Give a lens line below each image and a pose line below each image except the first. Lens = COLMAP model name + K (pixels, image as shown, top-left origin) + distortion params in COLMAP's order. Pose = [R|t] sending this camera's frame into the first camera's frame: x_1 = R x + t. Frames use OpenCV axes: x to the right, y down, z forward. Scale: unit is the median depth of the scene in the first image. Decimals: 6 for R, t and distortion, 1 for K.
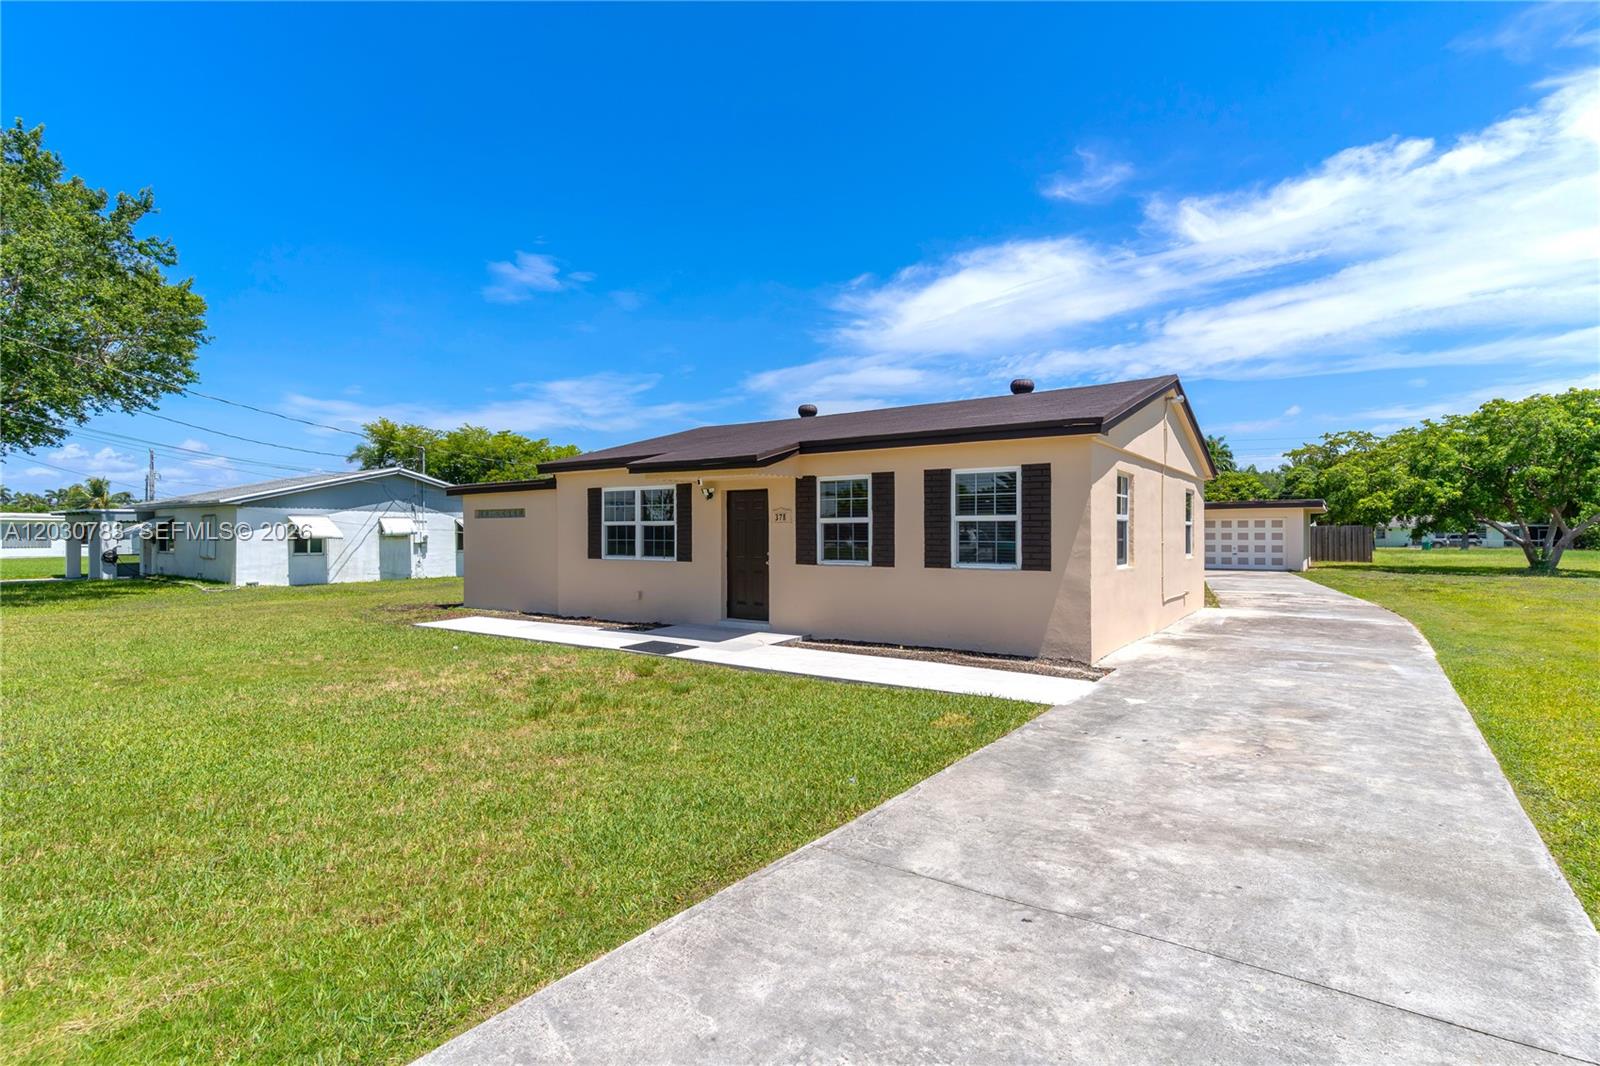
lens RADIAL K [[766.7, 0, 800.0], [0, 766.7, 533.0], [0, 0, 1]] dist [0.003227, 0.000894]
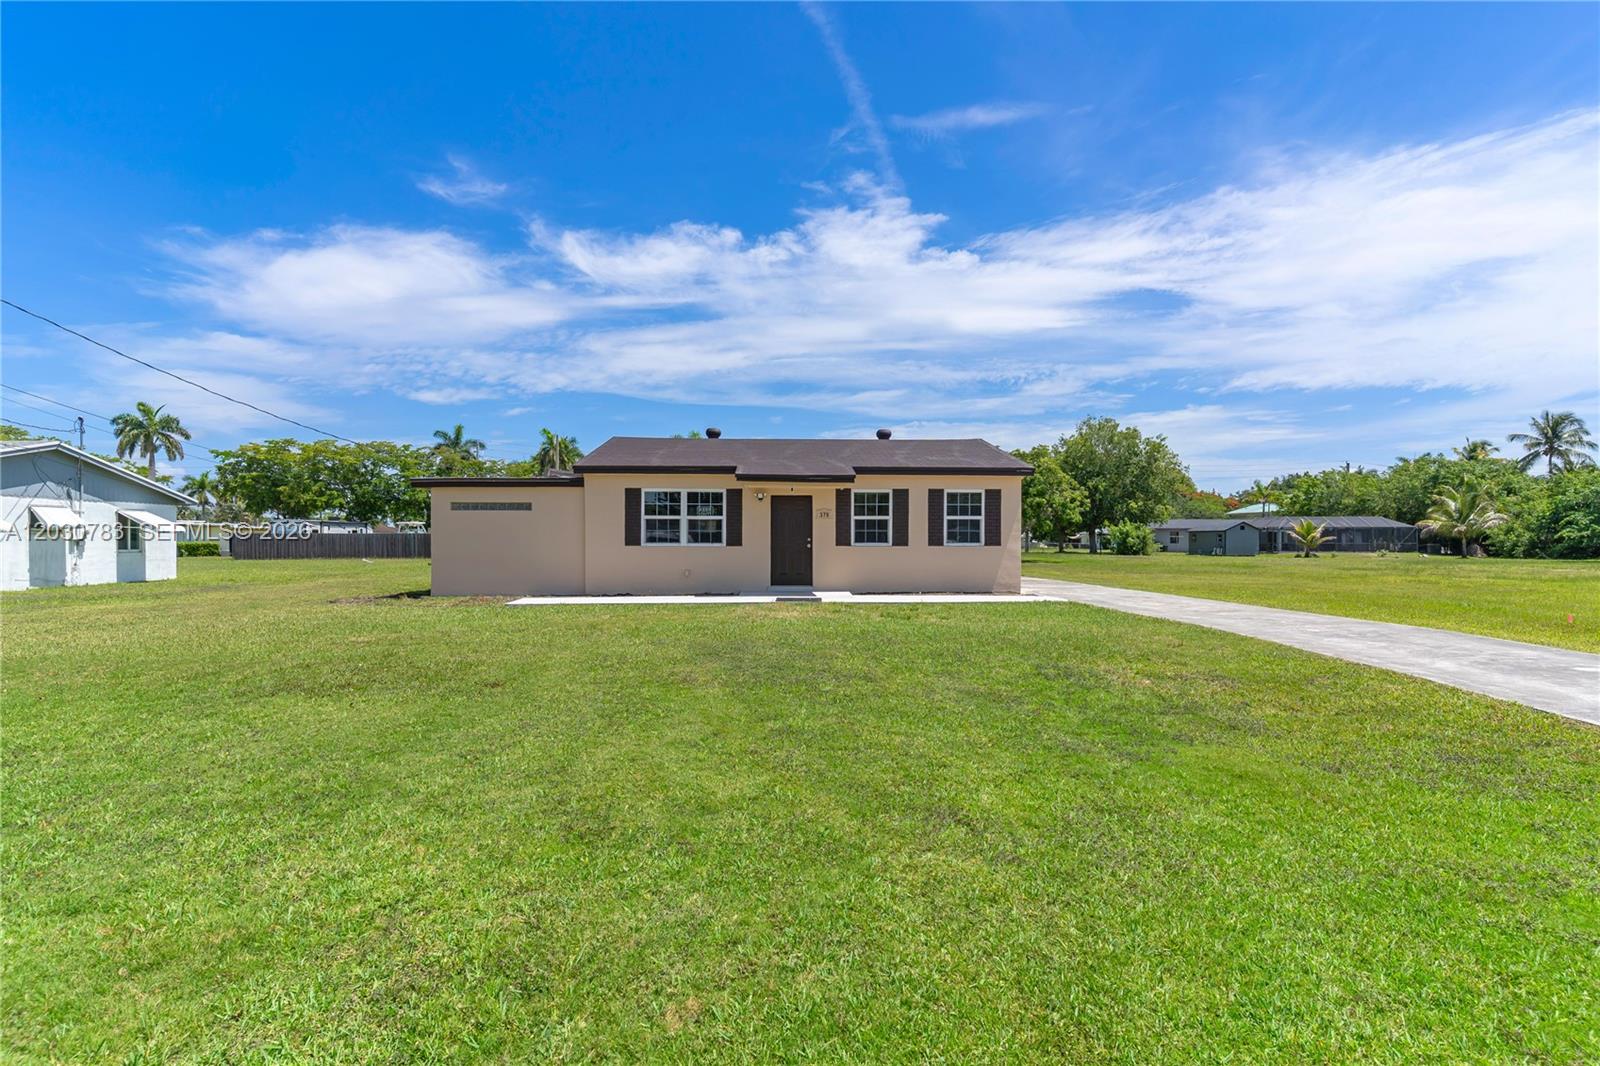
lens RADIAL K [[800.0, 0, 801.7], [0, 800.0, 544.3], [0, 0, 1]] dist [0.001543, -0.000057]
pose [[0.792012, 0.001153, 0.610505, -0.840056], [-0.002985, 0.999994, 0.001984, 0.028227], [-0.610498, -0.003394, 0.792010, -0.176466]]
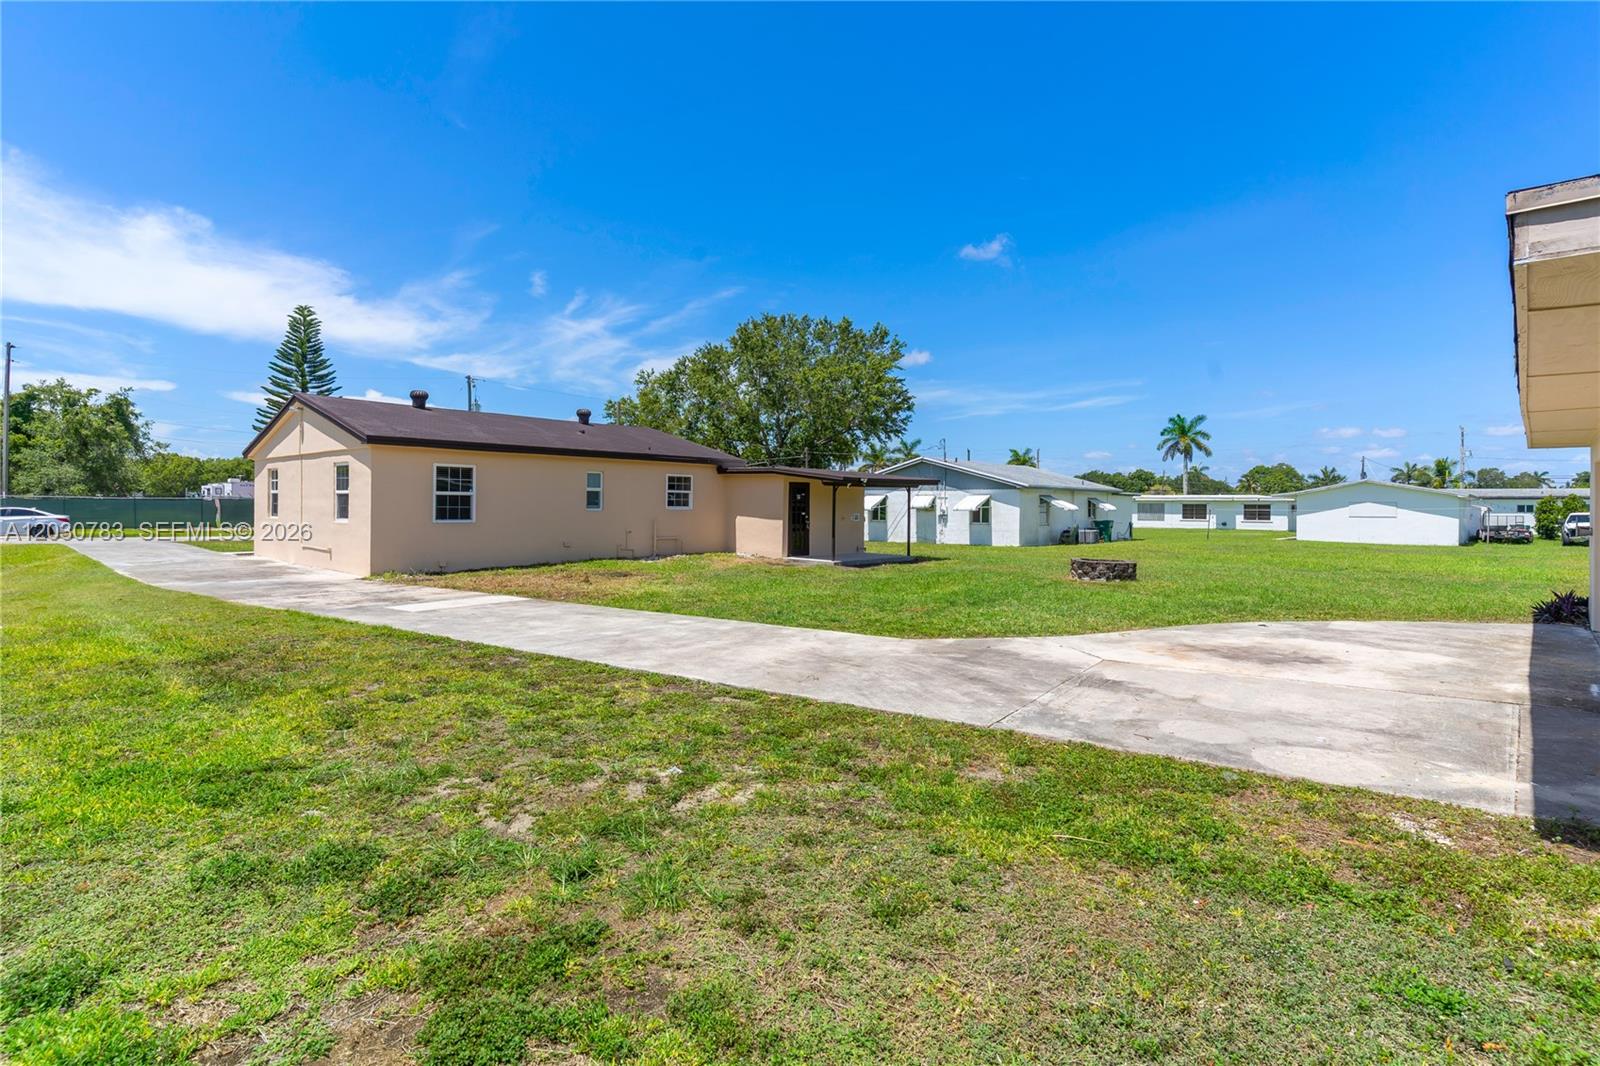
lens RADIAL K [[826.3, 0, 800.0], [0, 826.3, 533.0], [0, 0, 1]] dist [0.003408, 0.001019]
pose [[-0.140611, 0.031078, -0.989577, 1.738731], [-0.010113, 0.999410, 0.032824, 0.001242], [0.990013, 0.014623, -0.140214, 1.970956]]
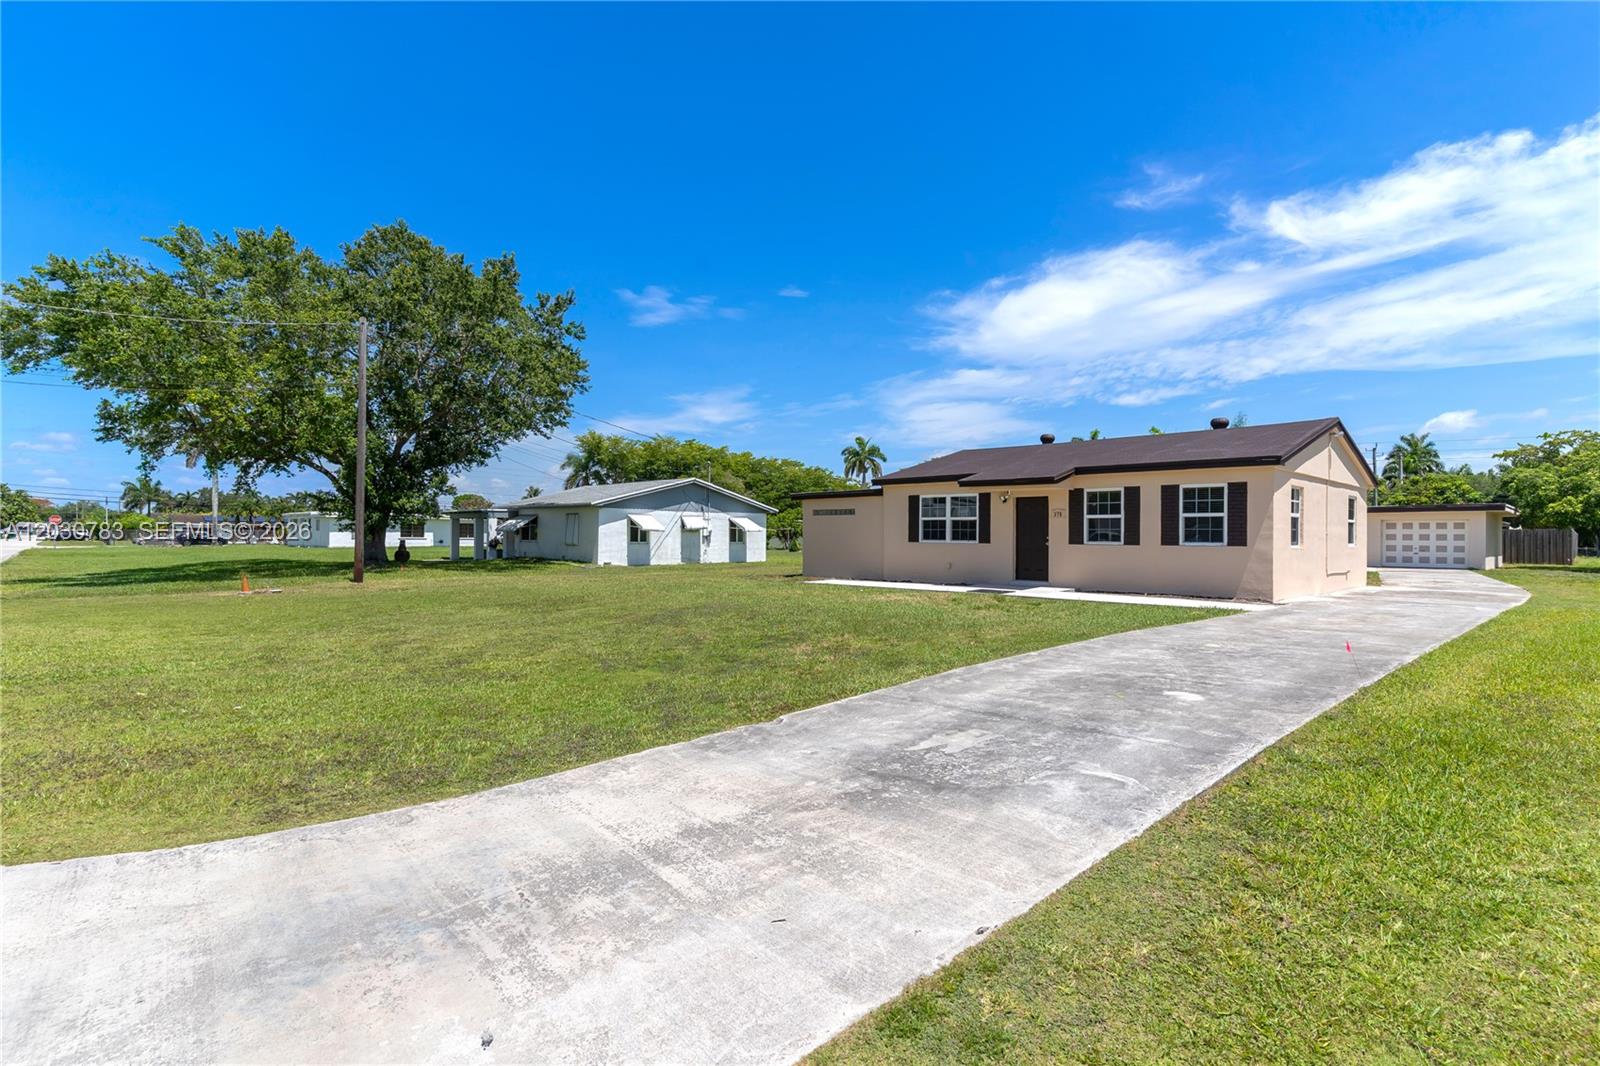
lens RADIAL K [[782.9, 0, 802.1], [0, 782.9, 525.8], [0, 0, 1]] dist [0.000475, 0.000181]
pose [[0.984421, 0.006651, -0.175700, -0.214741], [-0.009028, 0.999878, -0.012733, 0.023070], [0.175594, 0.014120, 0.984361, -0.556921]]
